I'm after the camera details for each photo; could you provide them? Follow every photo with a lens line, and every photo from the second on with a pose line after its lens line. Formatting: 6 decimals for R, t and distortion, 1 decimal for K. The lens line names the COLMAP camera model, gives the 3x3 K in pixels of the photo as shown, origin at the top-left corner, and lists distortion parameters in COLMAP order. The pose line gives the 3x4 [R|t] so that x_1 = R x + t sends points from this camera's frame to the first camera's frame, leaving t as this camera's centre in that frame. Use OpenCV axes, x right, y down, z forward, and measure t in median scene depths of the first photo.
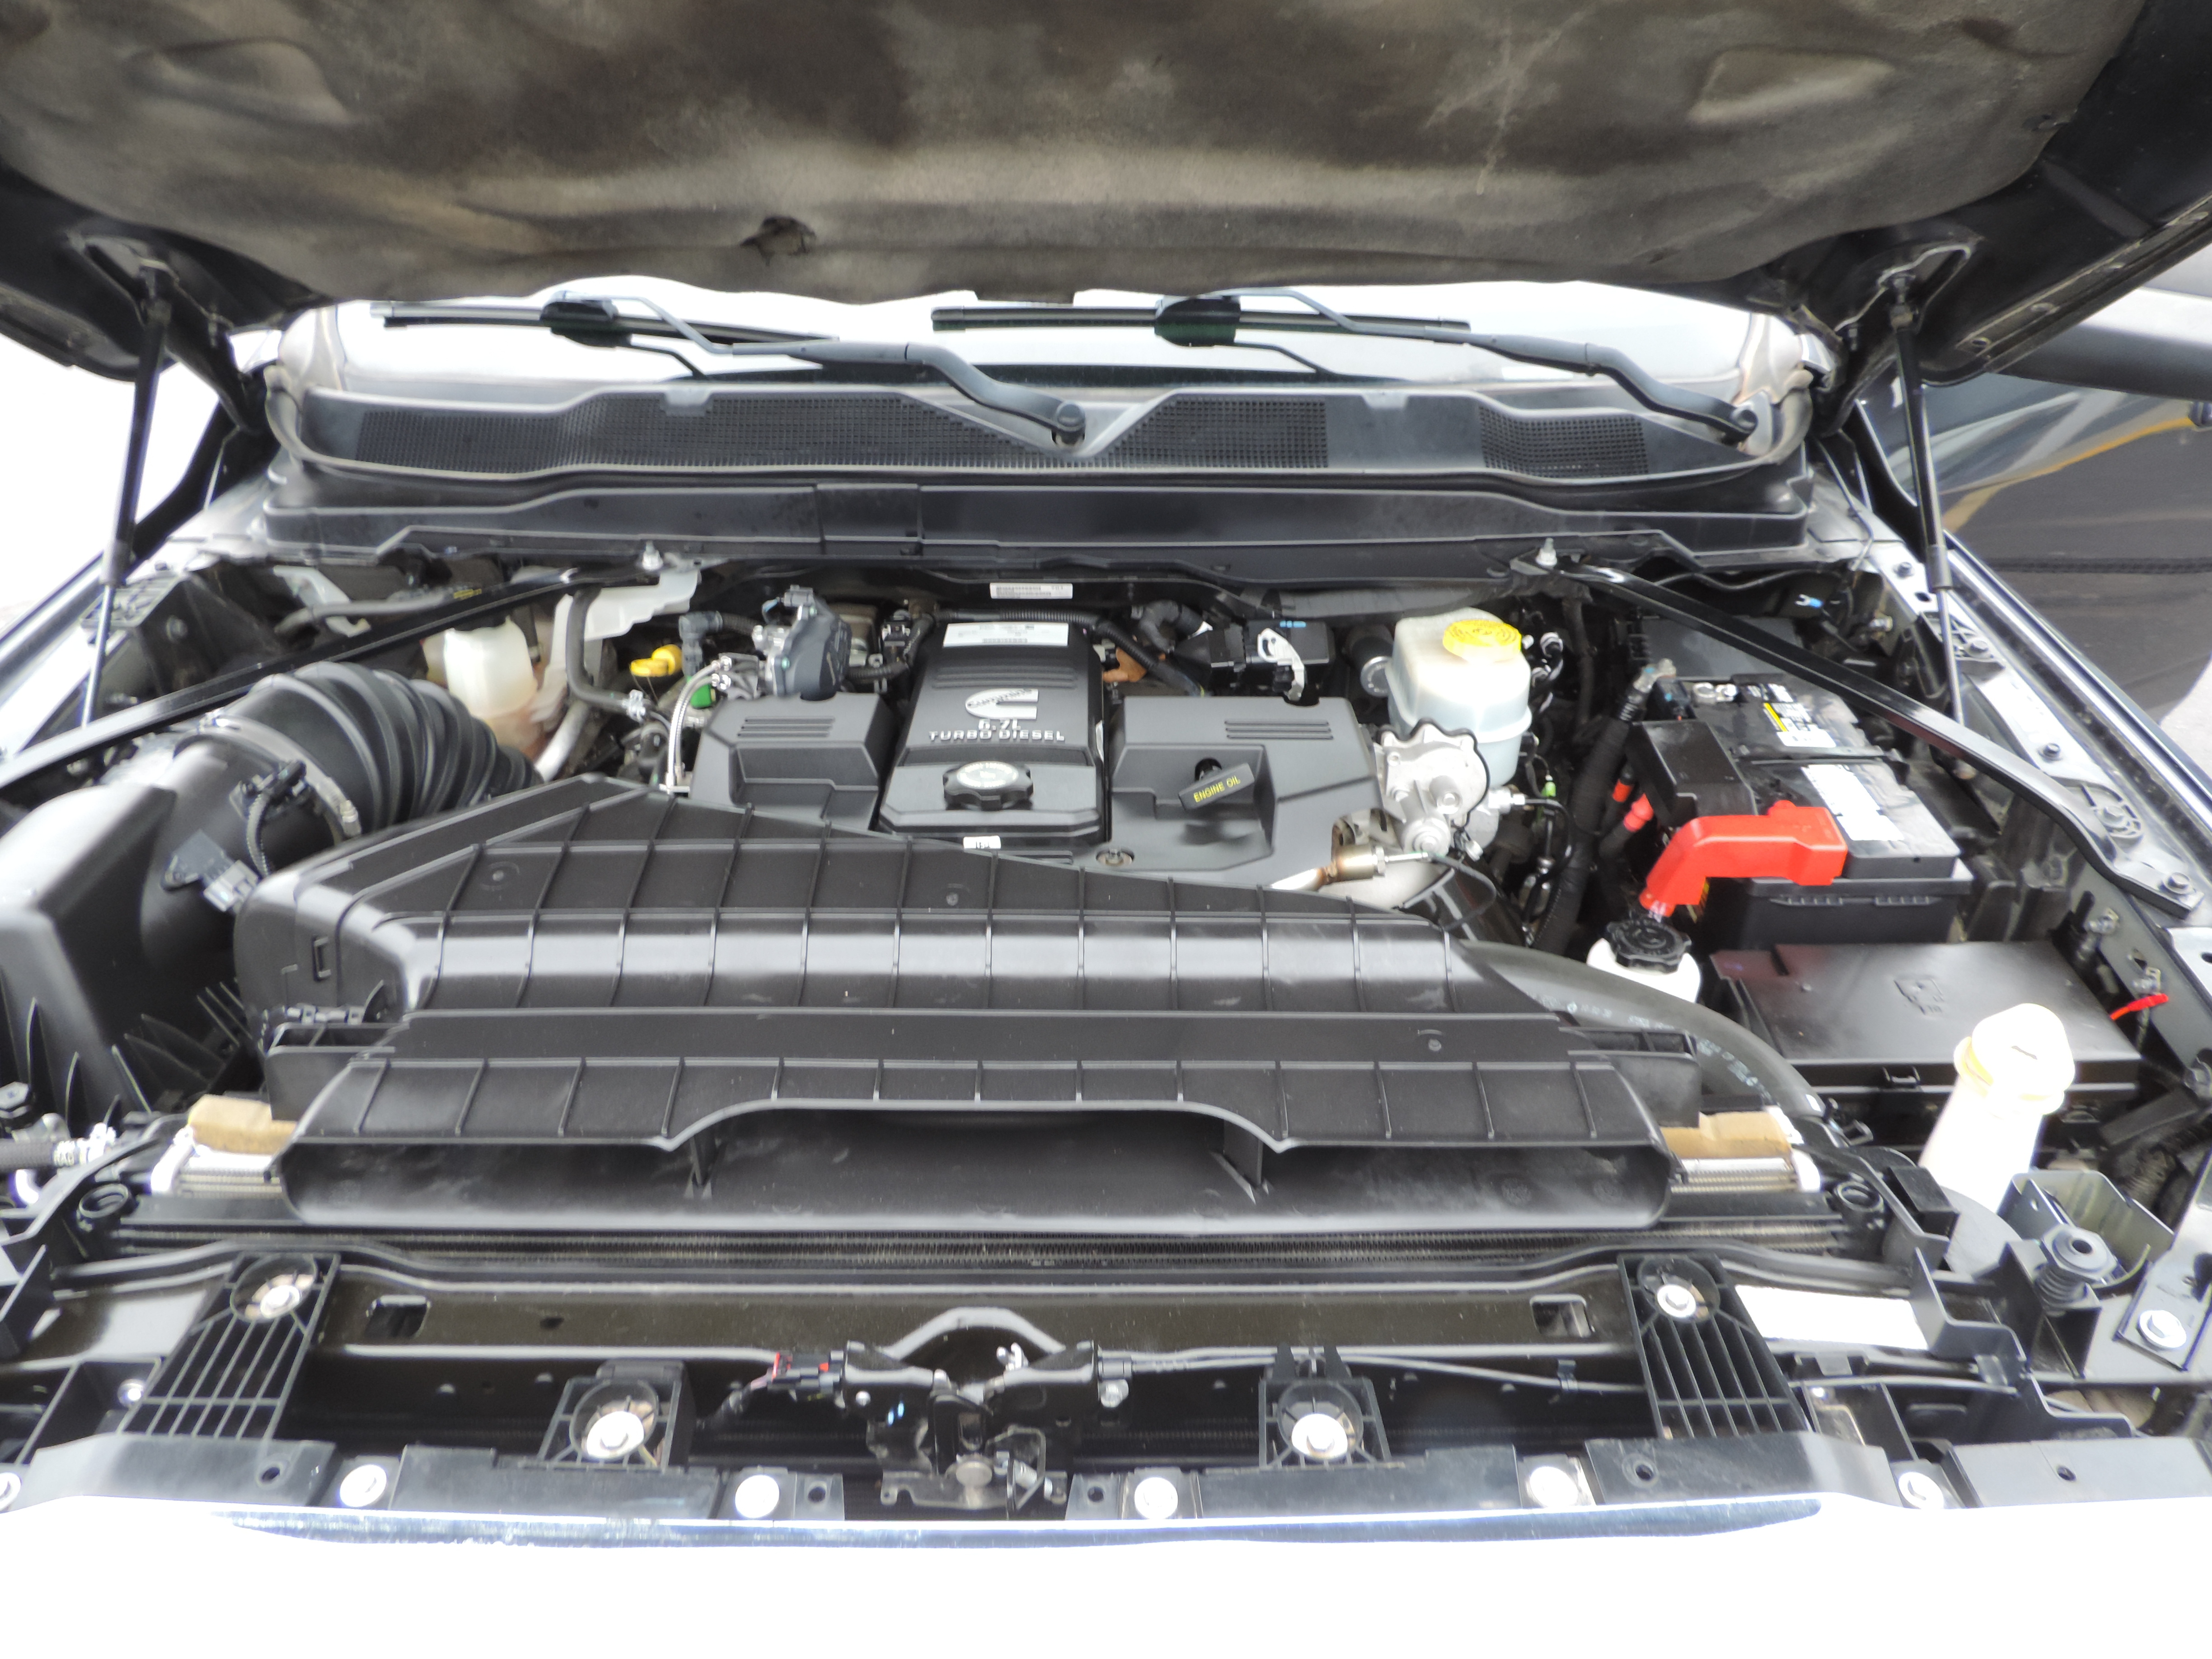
lens RADIAL K [[1570.1, 0, 1106.1], [0, 1570.1, 831.6], [0, 0, 1]] dist [-0.007974, -0.002647]
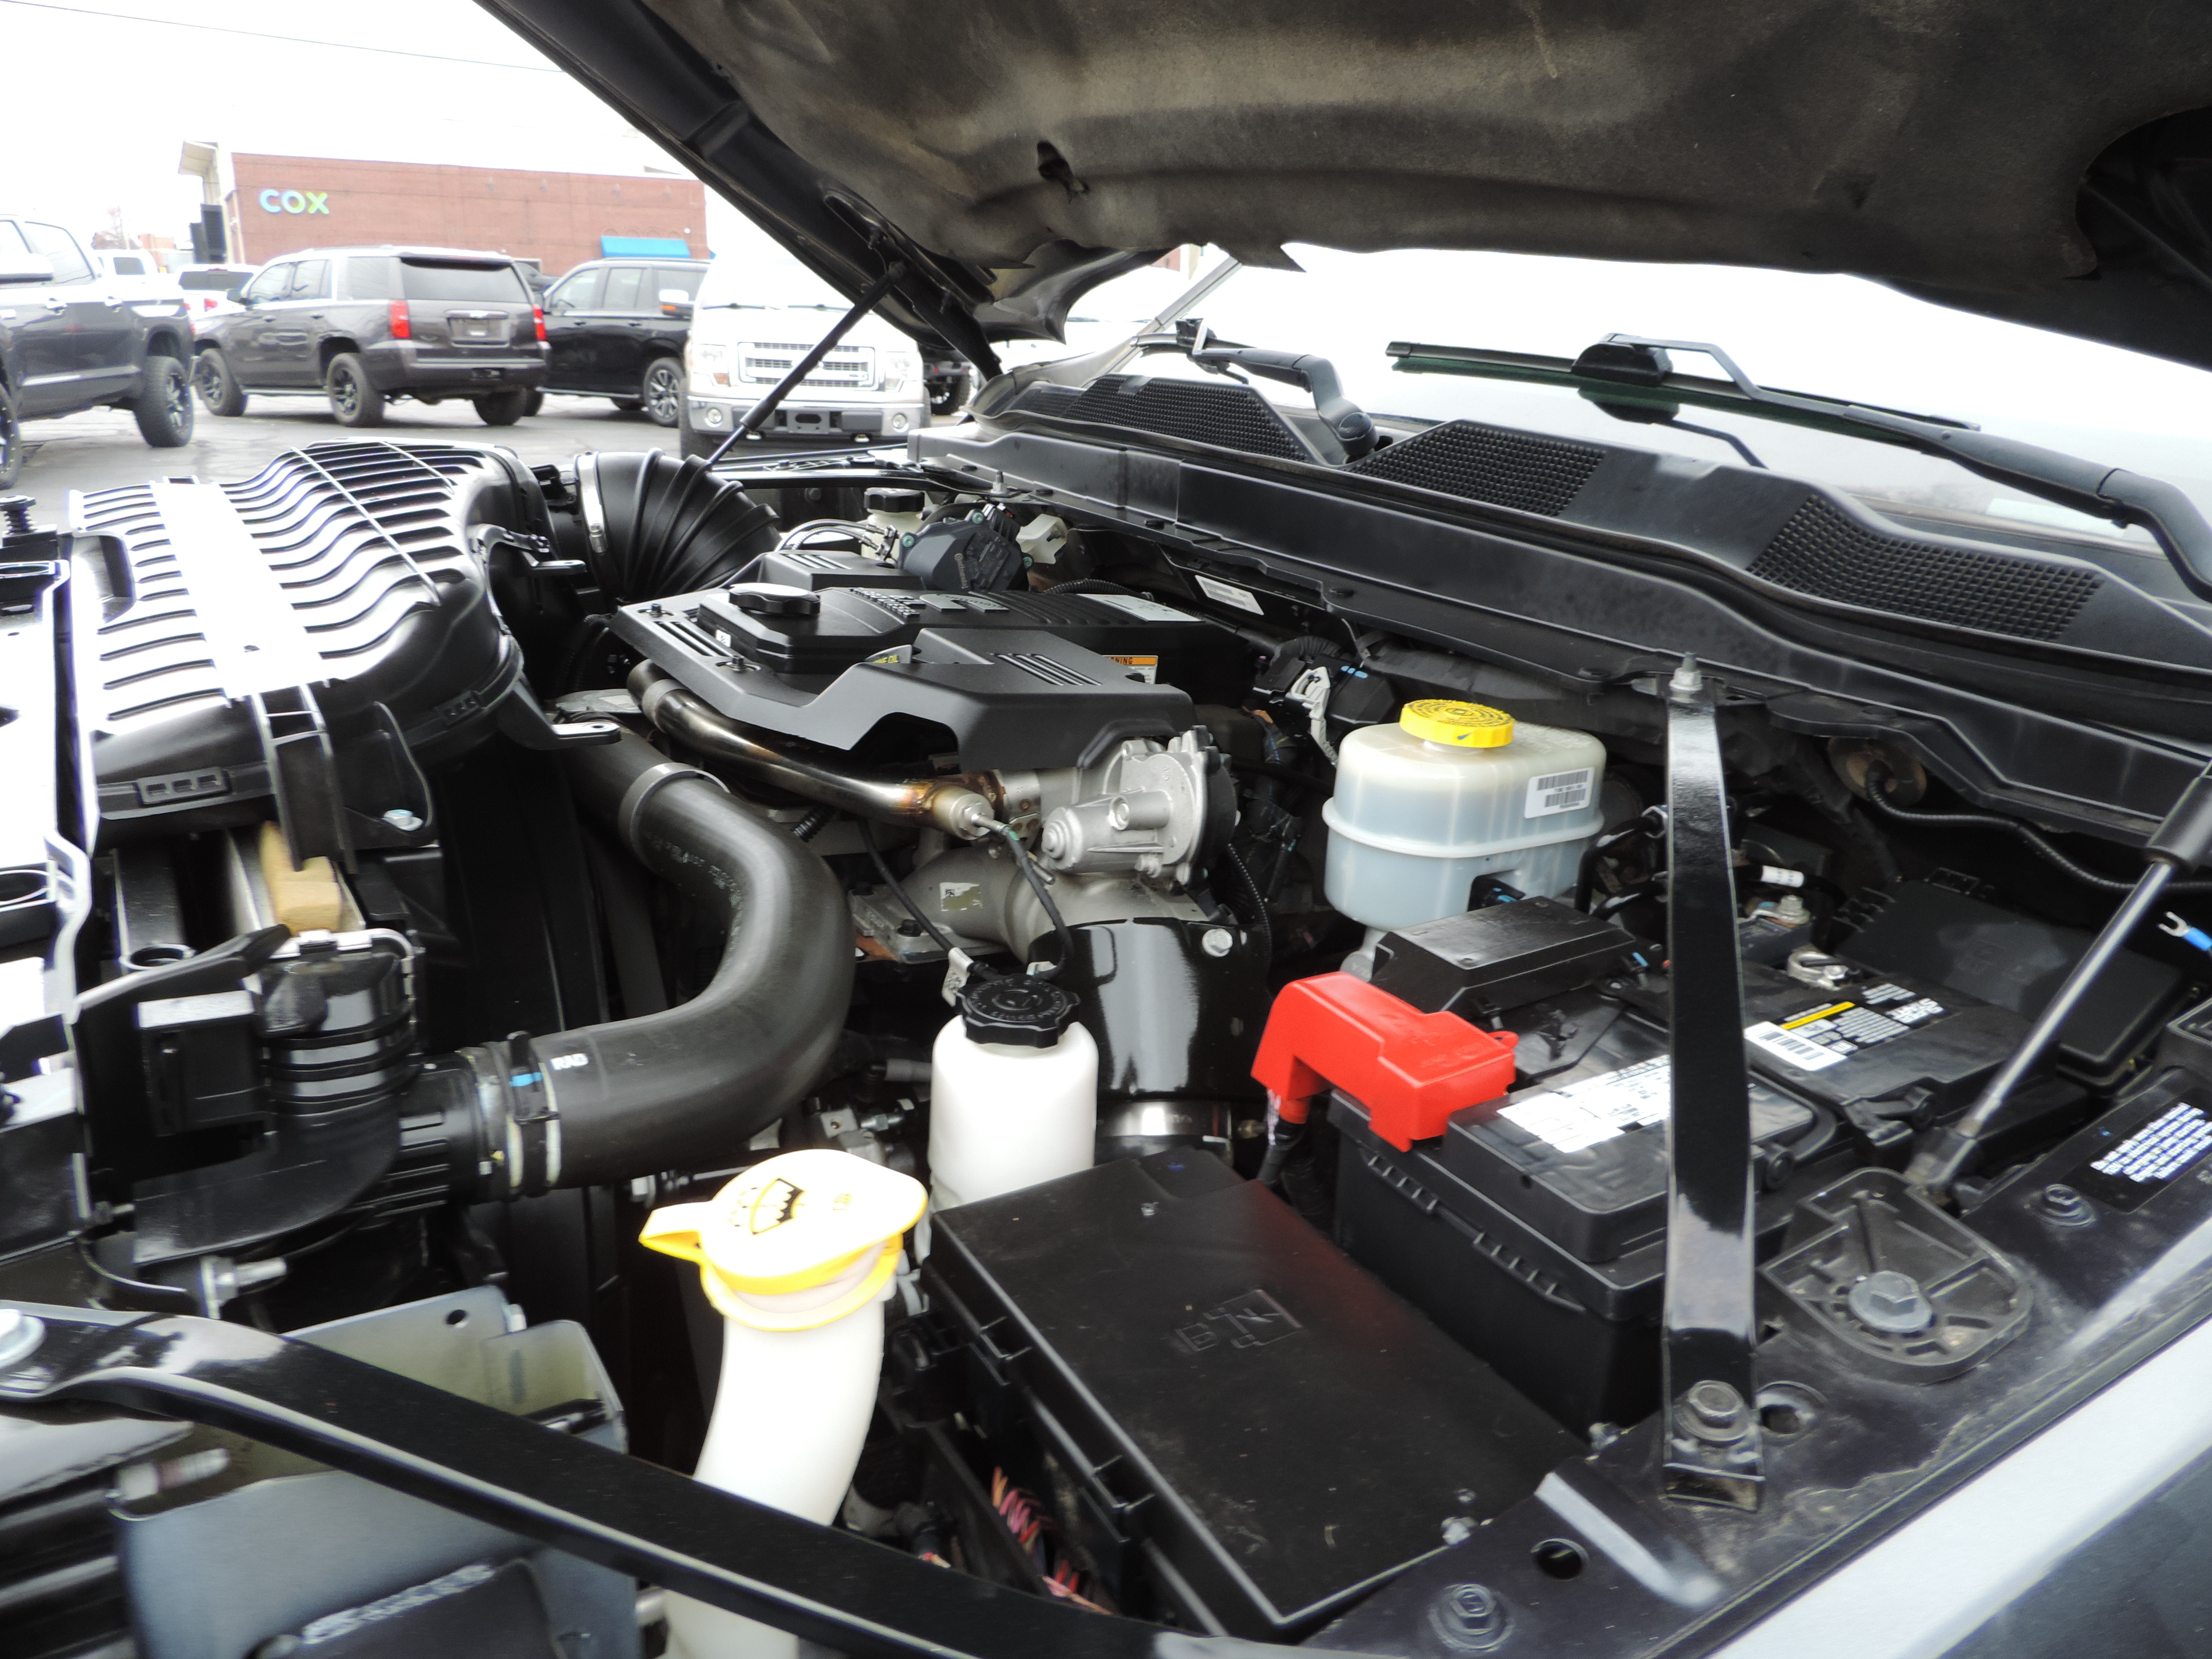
lens RADIAL K [[1570.1, 0, 1107.6], [0, 1570.1, 826.9], [0, 0, 1]] dist [-0.007974, -0.002647]
pose [[0.527423, 0.305054, -0.792948, 0.784536], [-0.484888, 0.874466, 0.013895, -0.021517], [0.697645, 0.377163, 0.609131, 0.547262]]
